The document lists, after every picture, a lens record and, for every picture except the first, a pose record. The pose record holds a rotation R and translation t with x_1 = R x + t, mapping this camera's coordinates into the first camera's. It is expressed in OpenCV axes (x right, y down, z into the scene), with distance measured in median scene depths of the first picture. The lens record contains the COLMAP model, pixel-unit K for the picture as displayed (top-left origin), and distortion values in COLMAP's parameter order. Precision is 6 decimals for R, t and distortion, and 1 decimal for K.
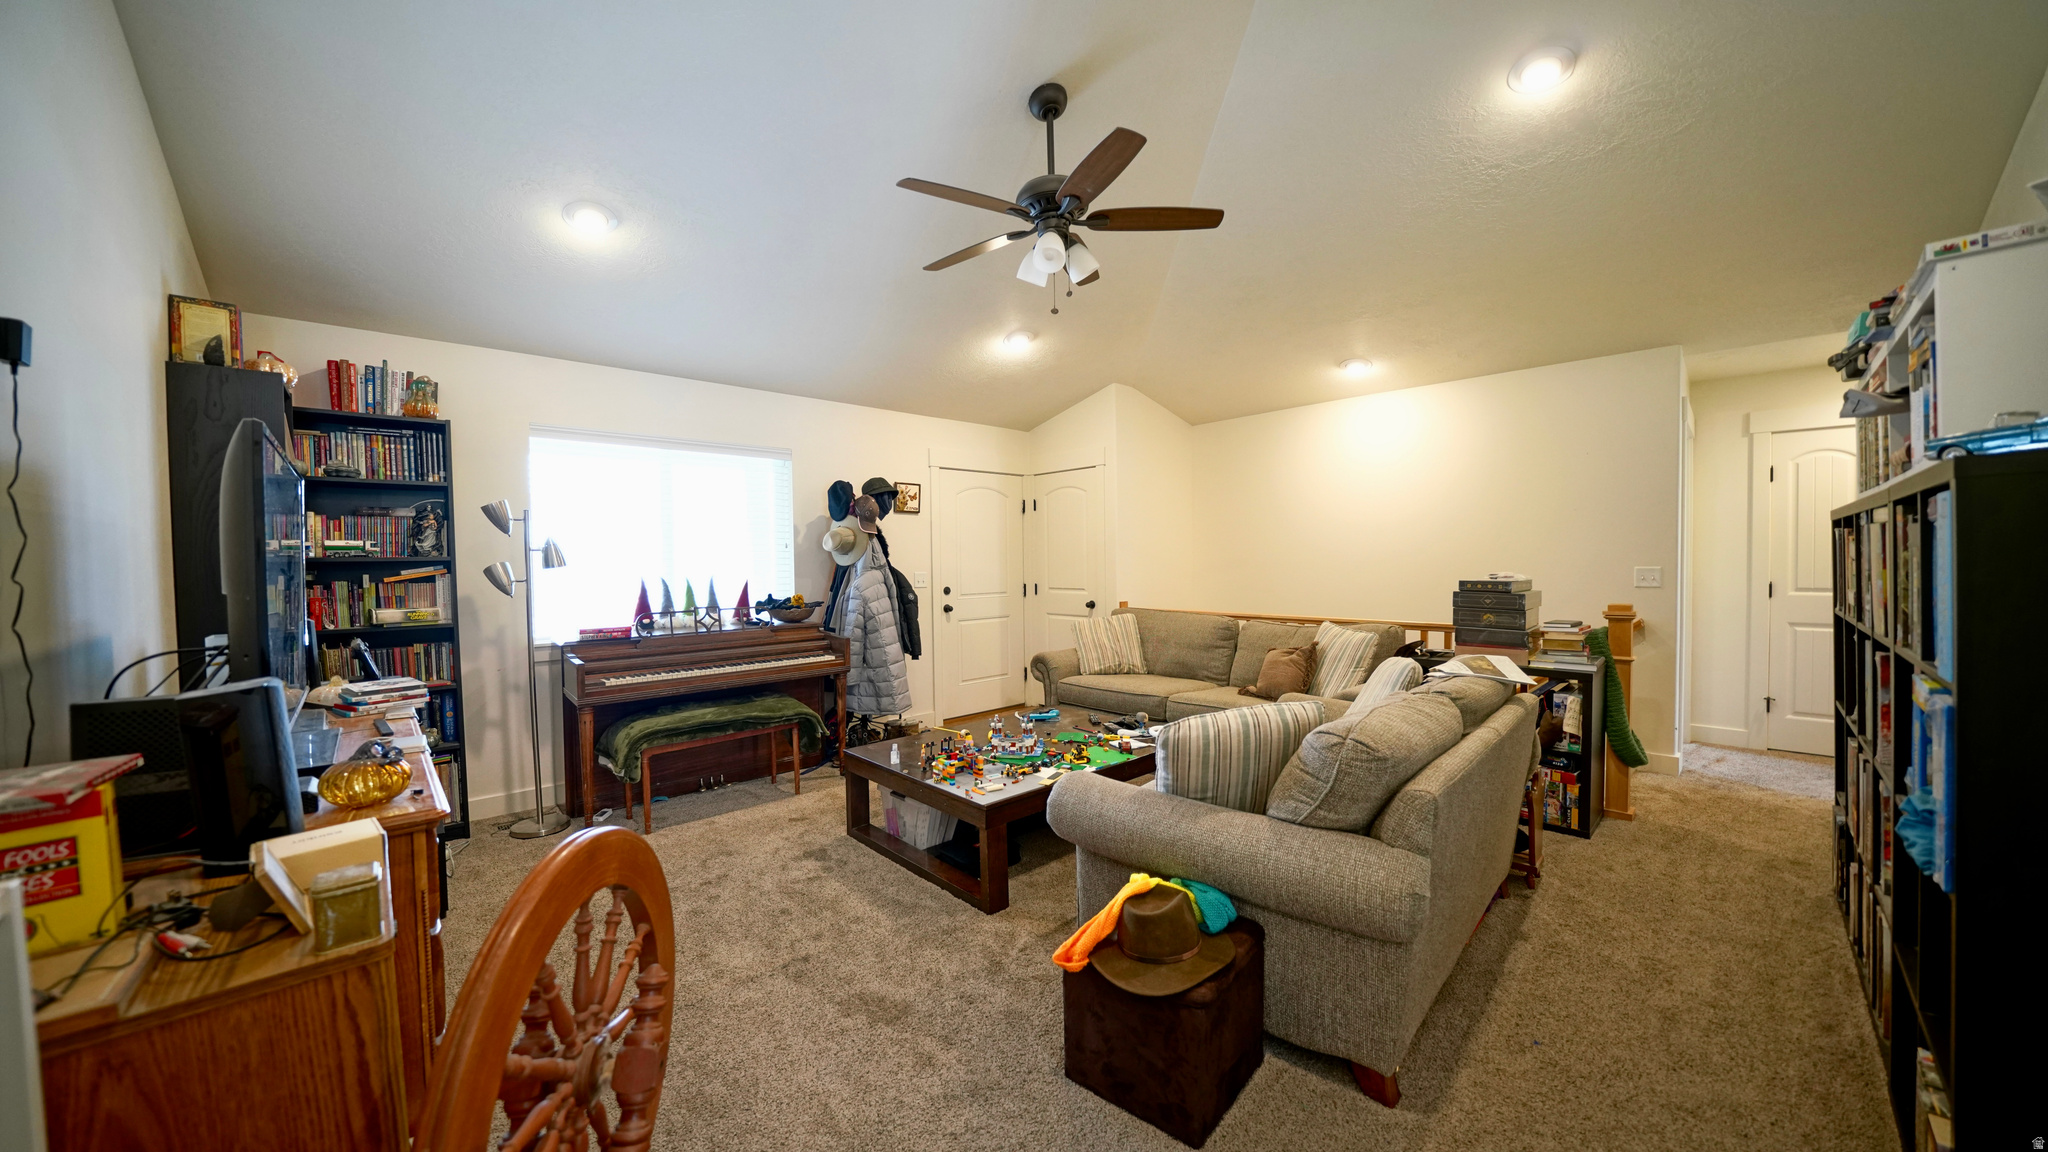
lens RADIAL K [[694.3, 0, 1021.6], [0, 694.3, 572.1], [0, 0, 1]] dist [-0.016561, -0.000076]
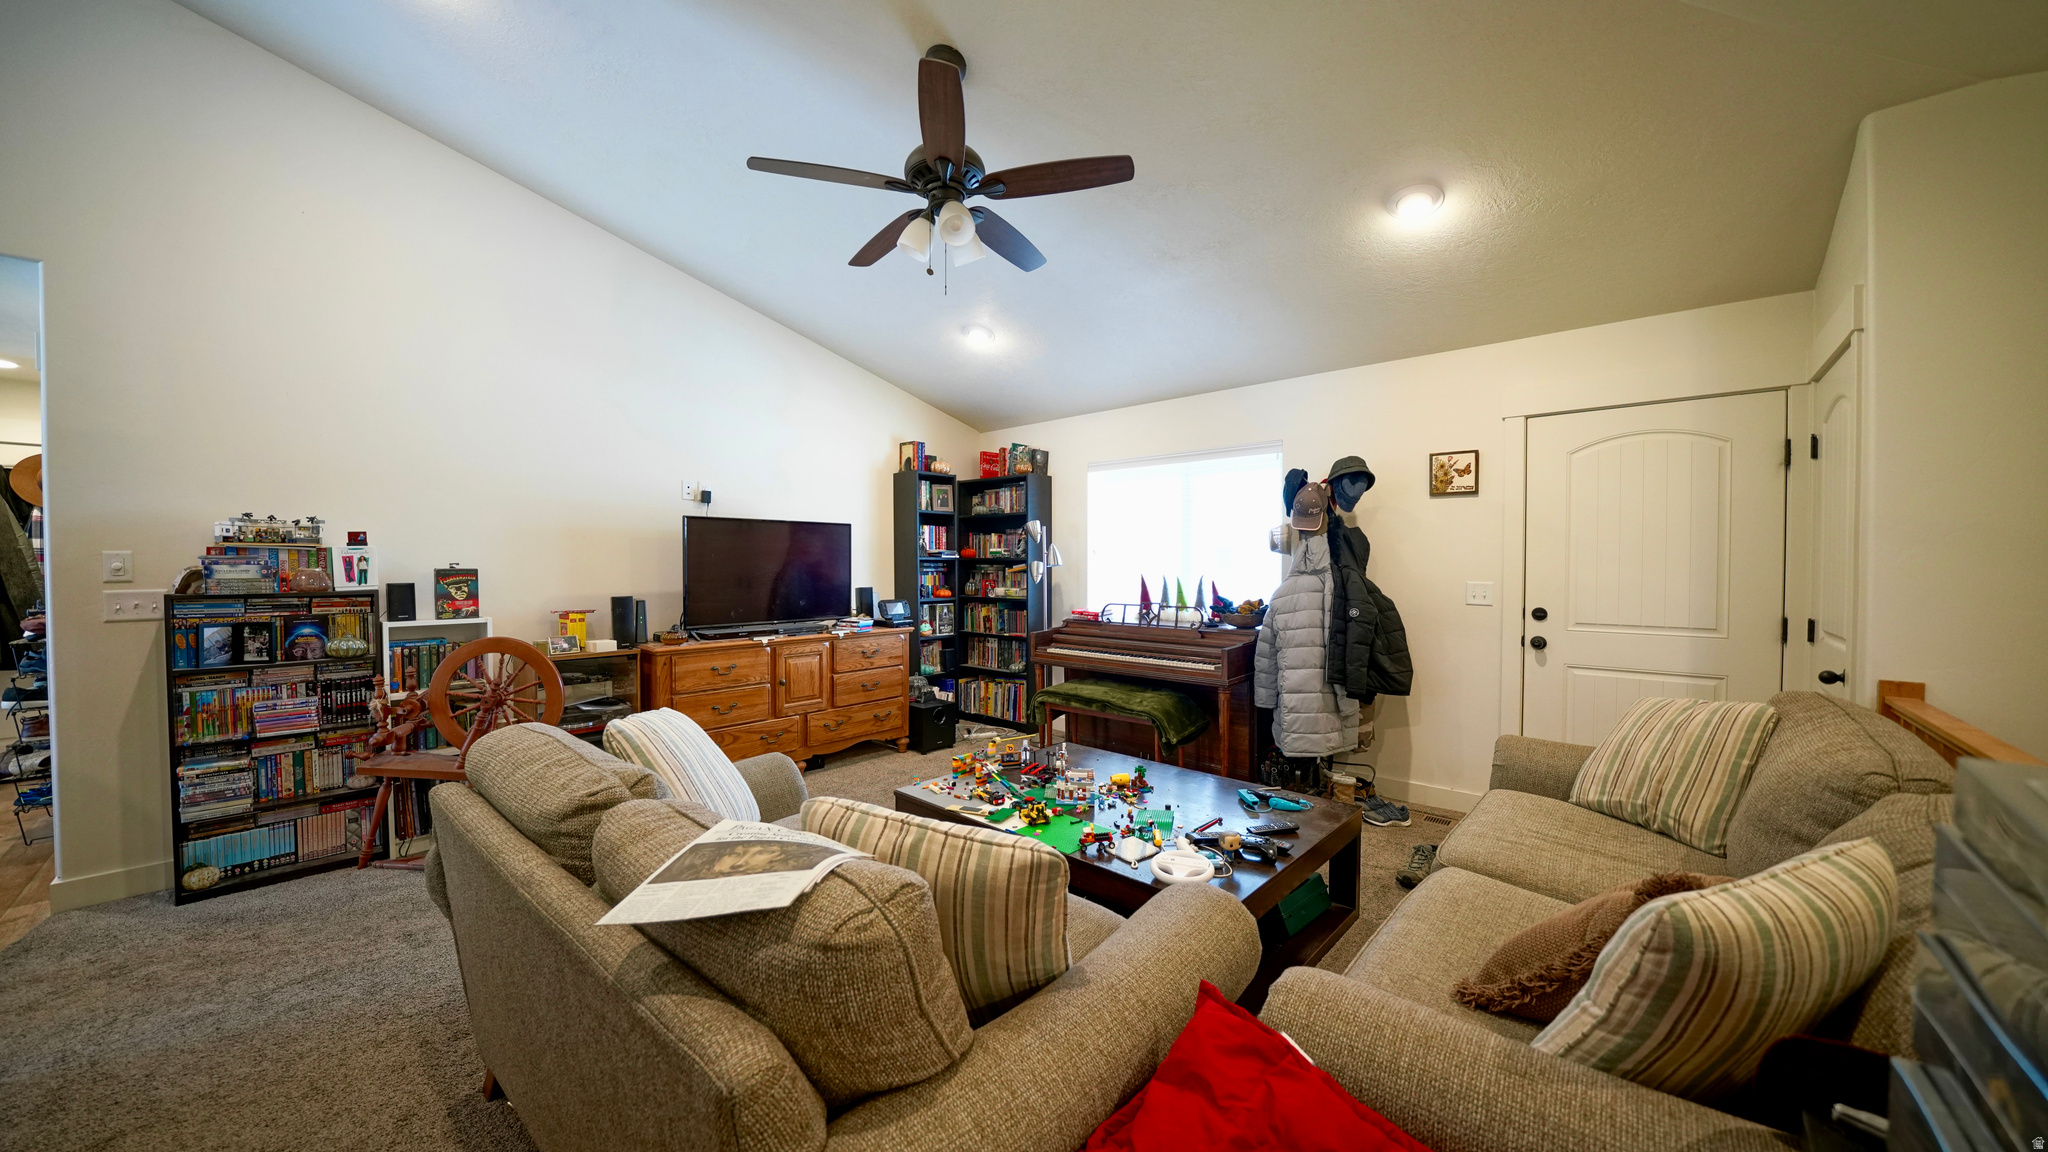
lens RADIAL K [[694.3, 0, 1022.5], [0, 694.3, 575.1], [0, 0, 1]] dist [-0.016561, -0.000076]
pose [[0.094356, 0.029929, -0.995089, 0.603939], [-0.020791, 0.999389, 0.028087, -0.020306], [0.995321, 0.018039, 0.094921, 0.641052]]
